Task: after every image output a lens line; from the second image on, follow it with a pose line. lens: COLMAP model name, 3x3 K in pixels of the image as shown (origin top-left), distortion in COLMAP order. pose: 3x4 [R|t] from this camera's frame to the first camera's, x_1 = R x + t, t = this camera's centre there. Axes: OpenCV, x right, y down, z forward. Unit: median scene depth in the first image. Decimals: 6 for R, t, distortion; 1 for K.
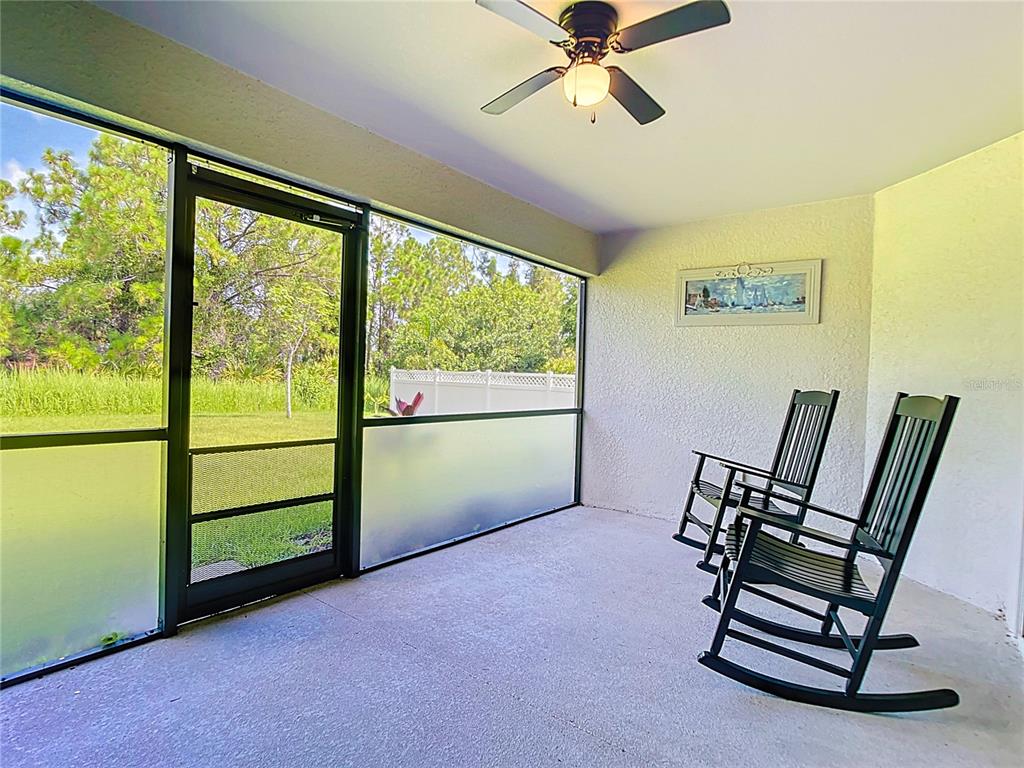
lens RADIAL K [[522.9, 0, 514.0], [0, 522.9, 389.9], [0, 0, 1]] dist [-0.018476, 0.002419]
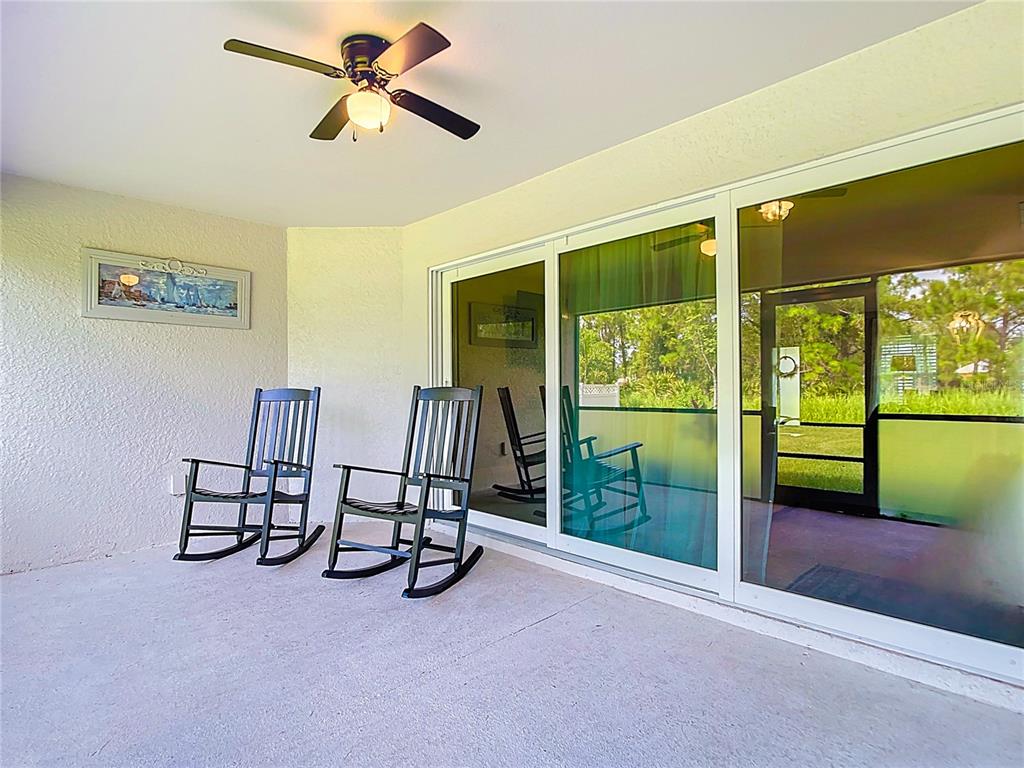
lens RADIAL K [[543.0, 0, 504.4], [0, 543.0, 383.6], [0, 0, 1]] dist [-0.030138, 0.012487]
pose [[0.116859, -0.034410, 0.992552, -0.488437], [0.035992, 0.998890, 0.030393, -0.024752], [-0.992496, 0.032172, 0.117968, 0.306982]]
